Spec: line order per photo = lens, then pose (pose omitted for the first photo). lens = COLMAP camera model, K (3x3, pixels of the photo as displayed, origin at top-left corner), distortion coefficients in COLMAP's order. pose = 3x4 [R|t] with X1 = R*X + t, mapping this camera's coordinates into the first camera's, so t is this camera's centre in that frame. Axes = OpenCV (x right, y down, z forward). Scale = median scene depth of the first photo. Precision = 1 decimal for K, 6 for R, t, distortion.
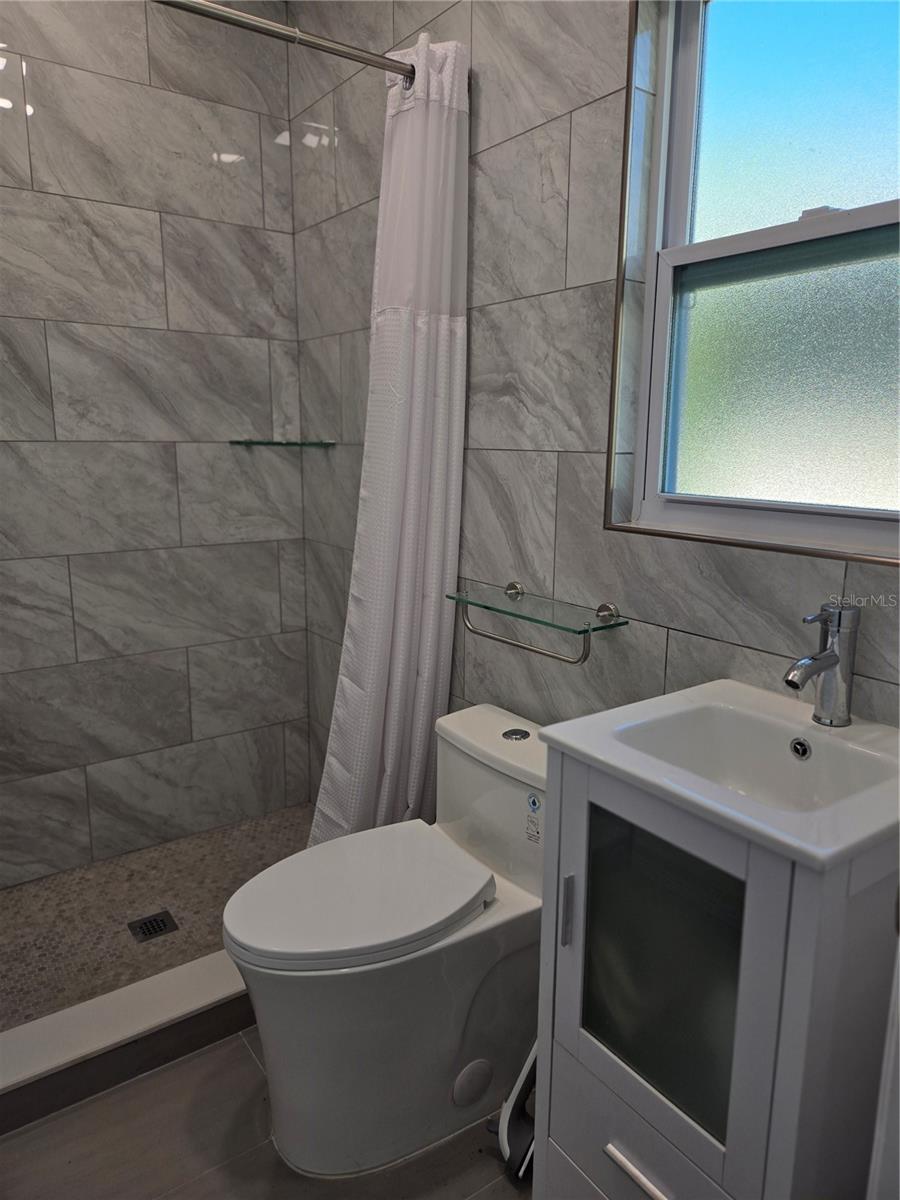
lens RADIAL K [[806.2, 0, 450.7], [0, 806.2, 602.8], [0, 0, 1]] dist [0.089193, -0.071226]
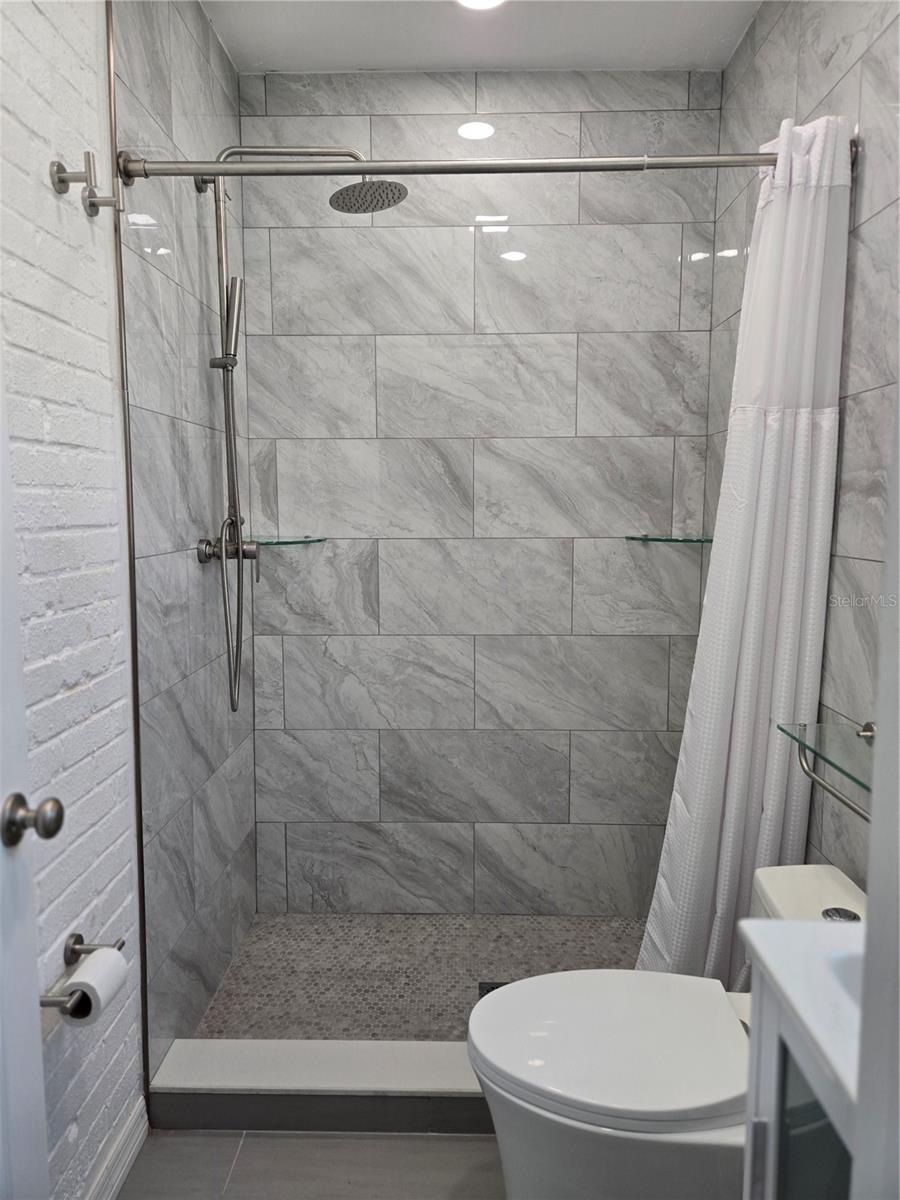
lens RADIAL K [[806.2, 0, 450.7], [0, 806.2, 602.8], [0, 0, 1]] dist [0.089193, -0.071226]
pose [[0.799486, 0.064952, -0.597163, 0.178108], [-0.115849, 0.992145, -0.047187, -0.045211], [0.589408, 0.106906, 0.800731, 0.066742]]
